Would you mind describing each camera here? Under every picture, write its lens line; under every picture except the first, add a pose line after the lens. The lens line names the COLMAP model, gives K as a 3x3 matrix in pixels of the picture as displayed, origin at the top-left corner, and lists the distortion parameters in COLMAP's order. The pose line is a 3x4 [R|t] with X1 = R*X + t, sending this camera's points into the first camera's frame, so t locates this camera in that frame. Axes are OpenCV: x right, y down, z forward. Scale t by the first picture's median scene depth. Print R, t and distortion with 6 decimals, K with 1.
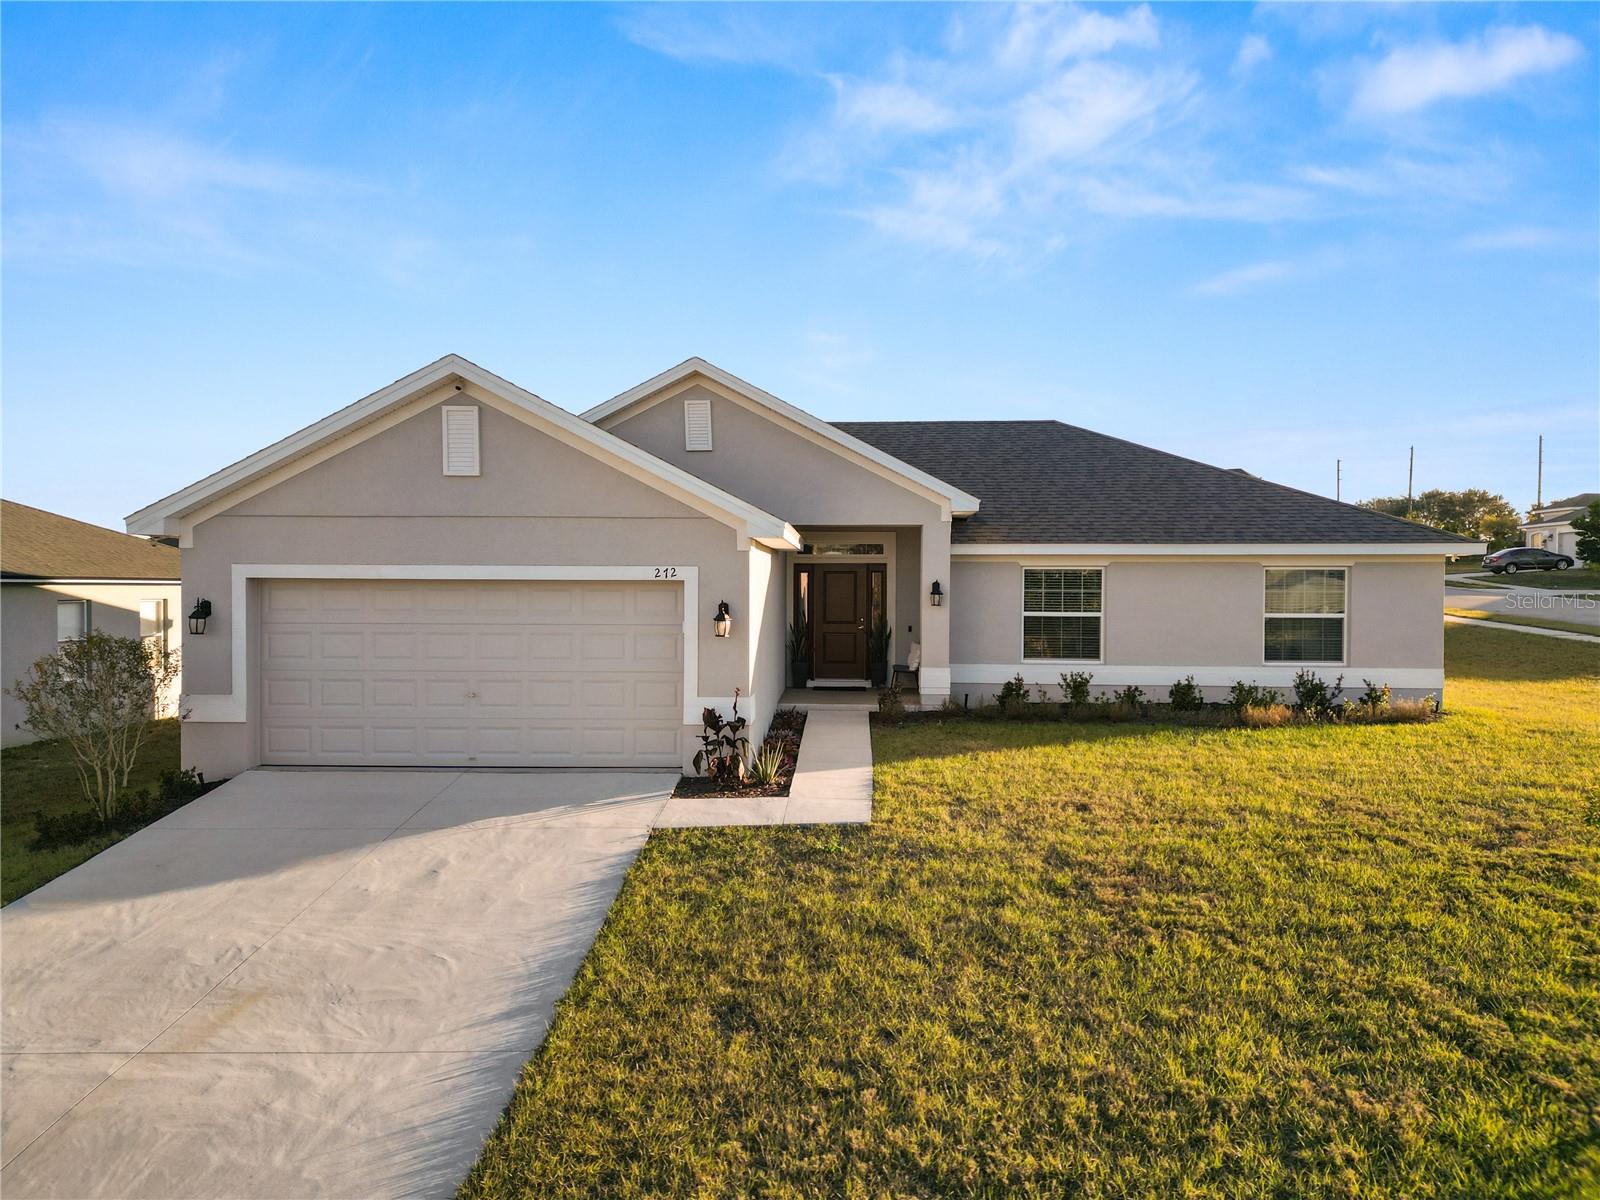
lens RADIAL K [[1133.7, 0, 800.0], [0, 1133.7, 600.0], [0, 0, 1]] dist [0.003123, 0.000010]
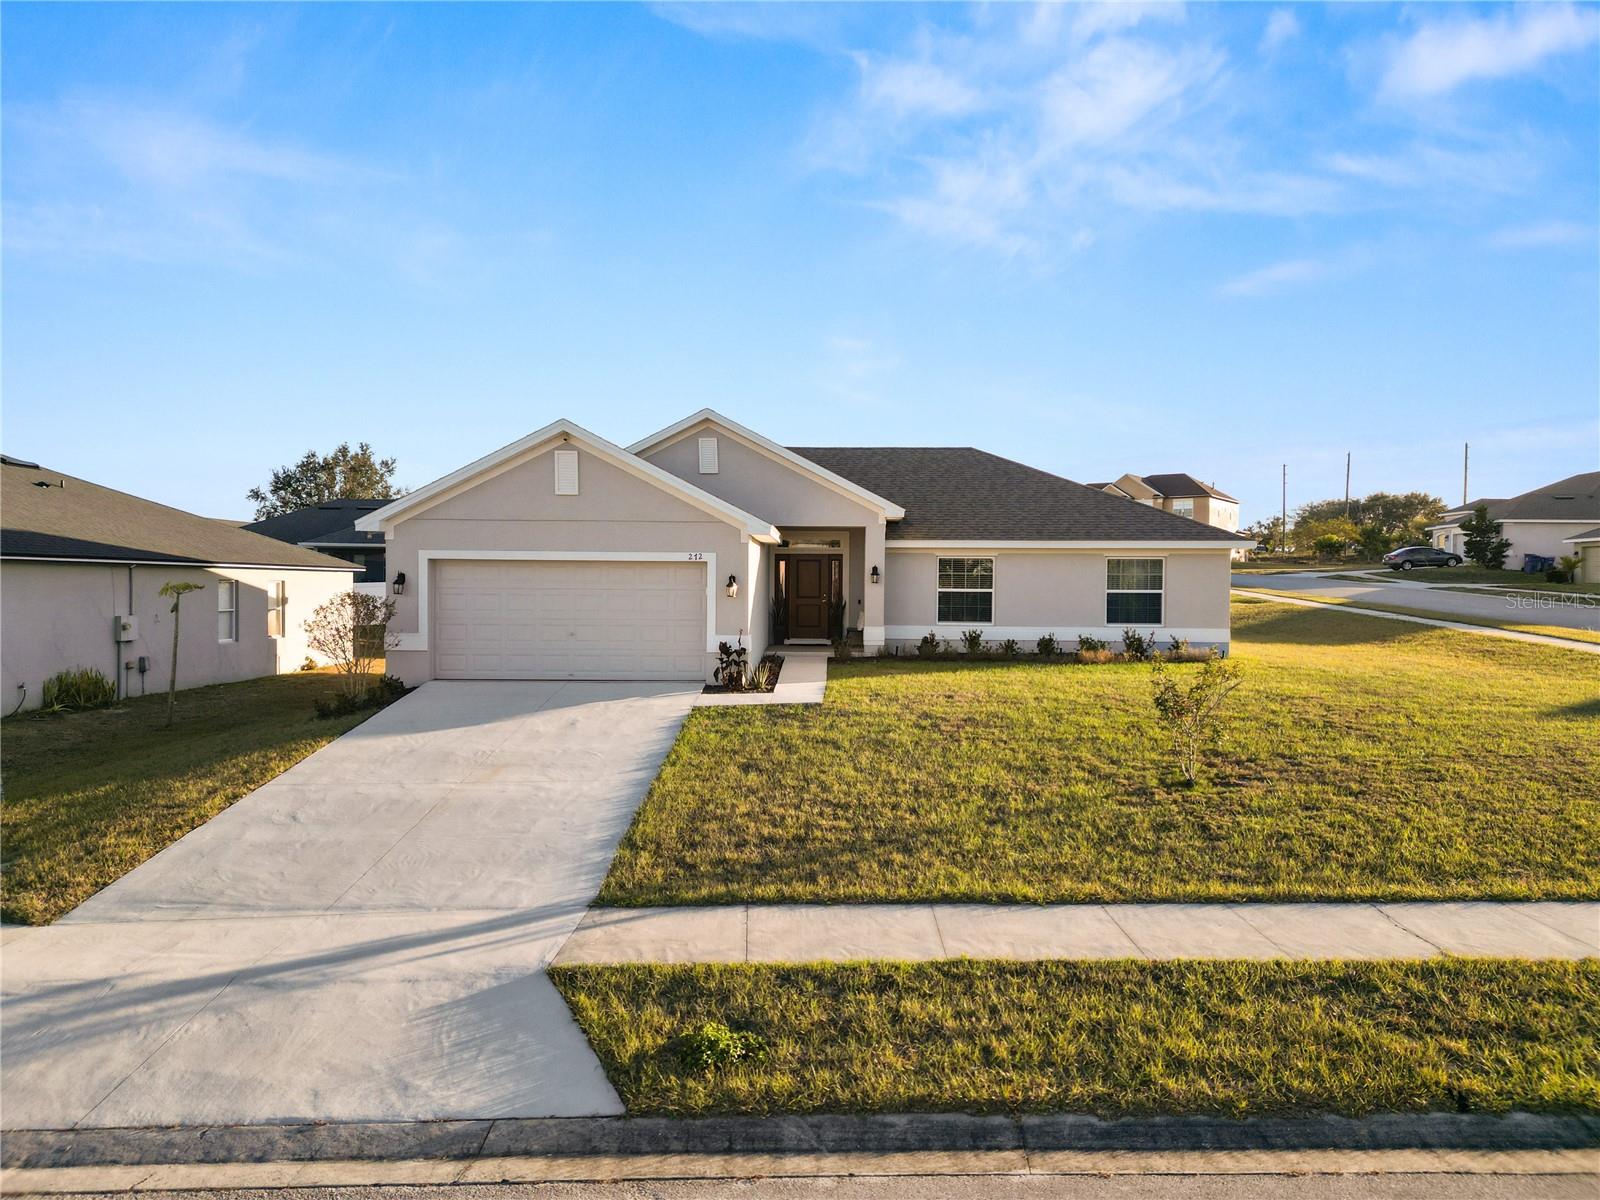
lens RADIAL K [[1133.7, 0, 800.0], [0, 1133.7, 600.0], [0, 0, 1]] dist [0.003123, 0.000010]
pose [[0.999778, 0.003217, 0.020846, -0.004202], [-0.003254, 0.999993, 0.001751, 0.025148], [-0.020841, -0.001818, 0.999781, -0.443610]]
